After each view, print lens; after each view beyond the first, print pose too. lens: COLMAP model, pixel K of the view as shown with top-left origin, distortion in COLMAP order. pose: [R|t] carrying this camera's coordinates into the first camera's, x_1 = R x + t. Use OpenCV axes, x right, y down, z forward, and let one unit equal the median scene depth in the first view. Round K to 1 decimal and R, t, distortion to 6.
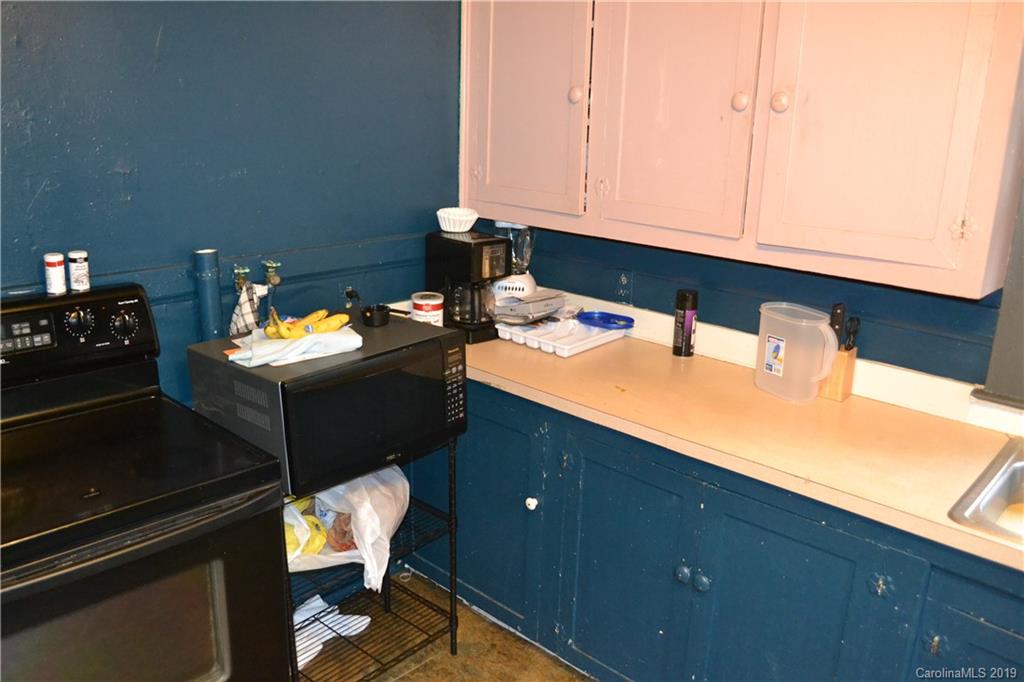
lens RADIAL K [[835.1, 0, 512.0], [0, 835.1, 341.0], [0, 0, 1]] dist [-0.003050, -0.001714]
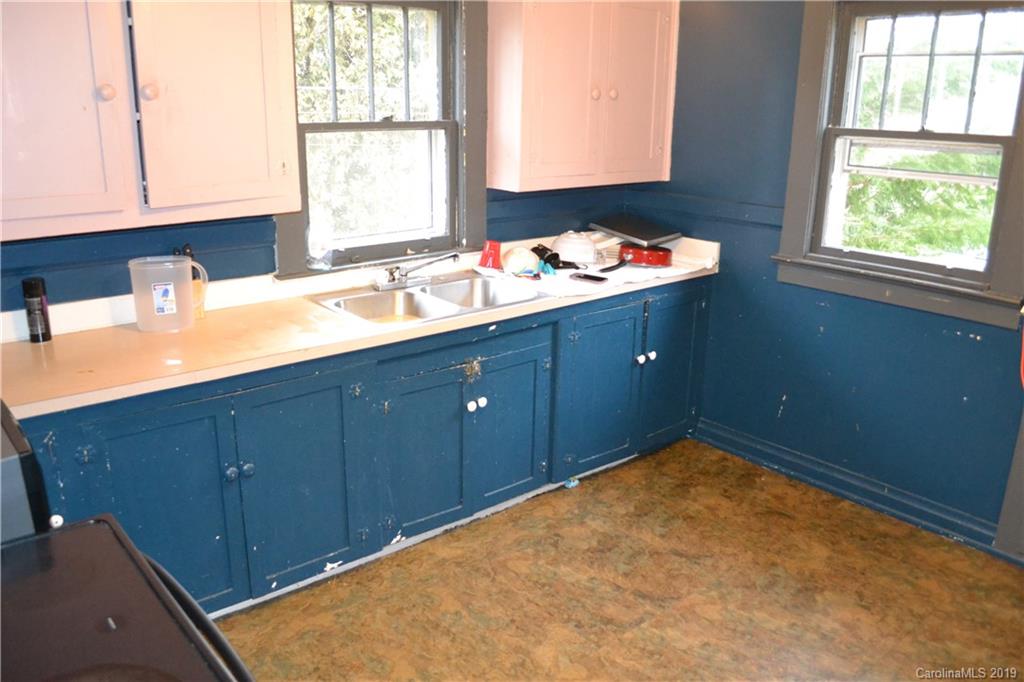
lens RADIAL K [[835.1, 0, 512.0], [0, 835.1, 341.0], [0, 0, 1]] dist [-0.003050, -0.001714]
pose [[0.126586, -0.320113, 0.938884, -0.785843], [0.284765, 0.918386, 0.274730, -0.116556], [-0.950203, 0.232585, 0.207411, 0.275500]]
